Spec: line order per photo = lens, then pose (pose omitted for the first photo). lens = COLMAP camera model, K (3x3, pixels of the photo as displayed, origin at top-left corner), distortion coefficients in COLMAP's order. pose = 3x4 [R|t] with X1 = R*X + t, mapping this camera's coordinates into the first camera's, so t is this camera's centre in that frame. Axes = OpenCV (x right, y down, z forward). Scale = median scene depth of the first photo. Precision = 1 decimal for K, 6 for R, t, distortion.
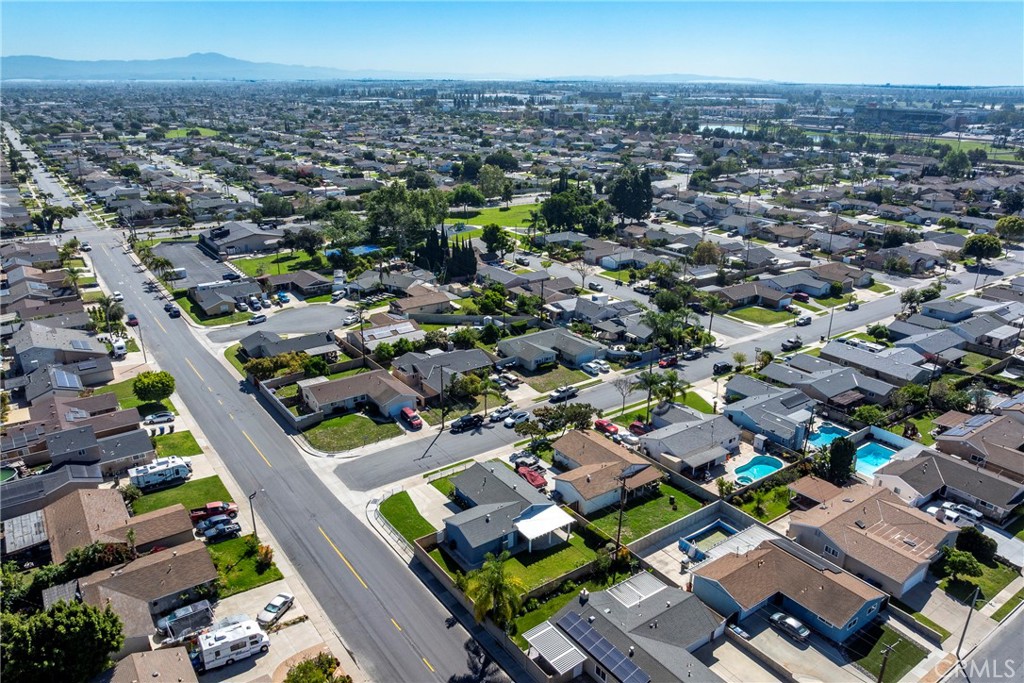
lens RADIAL K [[718.4, 0, 515.4], [0, 718.4, 377.9], [0, 0, 1]] dist [-0.036437, -0.005856]
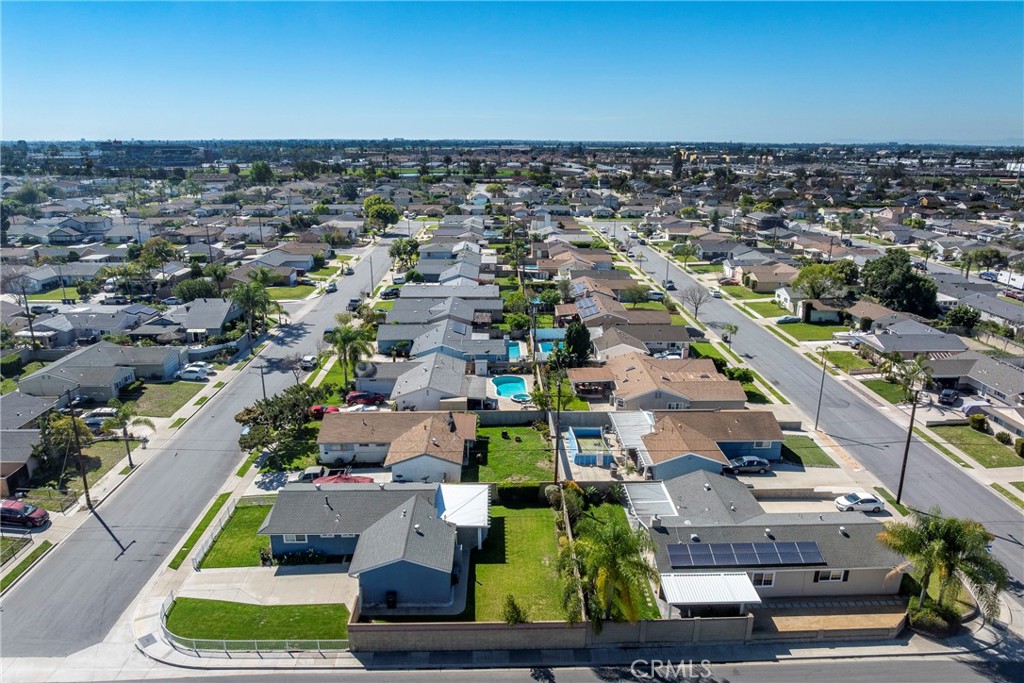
lens RADIAL K [[718.4, 0, 515.4], [0, 718.4, 377.9], [0, 0, 1]] dist [-0.036437, -0.005856]
pose [[0.553023, -0.261894, 0.790935, -0.325836], [0.317159, 0.944013, 0.090823, 0.031637], [-0.770439, 0.200625, 0.605123, 0.394931]]
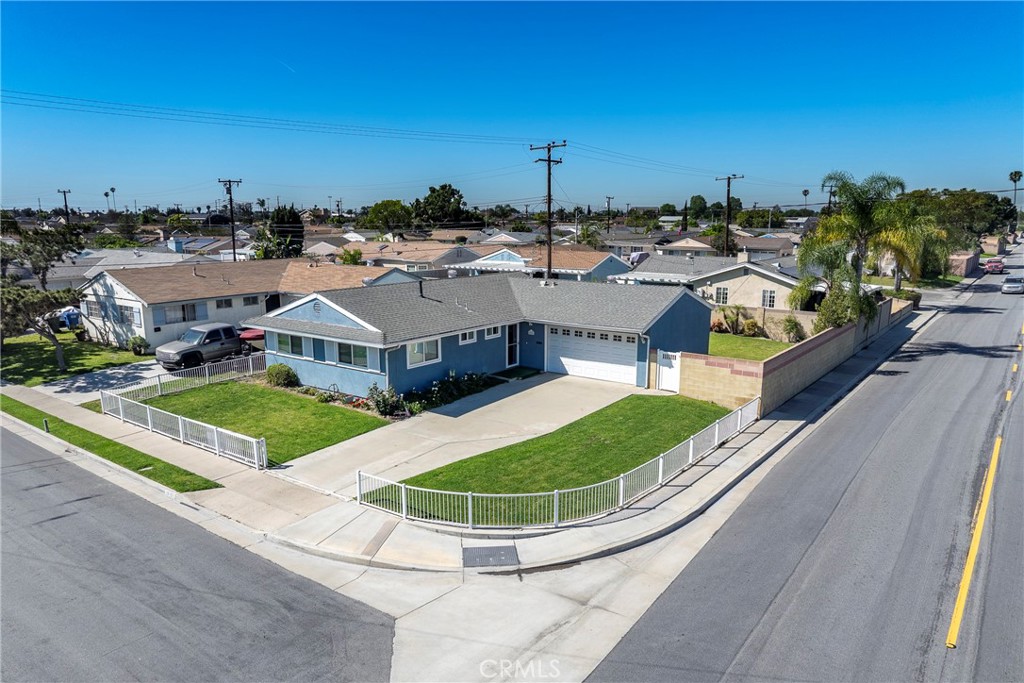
lens RADIAL K [[718.4, 0, 515.4], [0, 718.4, 377.9], [0, 0, 1]] dist [-0.036437, -0.005856]
pose [[-0.310223, -0.214204, 0.926217, -0.279971], [0.363238, 0.873653, 0.323710, 0.072840], [-0.878532, 0.436860, -0.193221, 0.835722]]
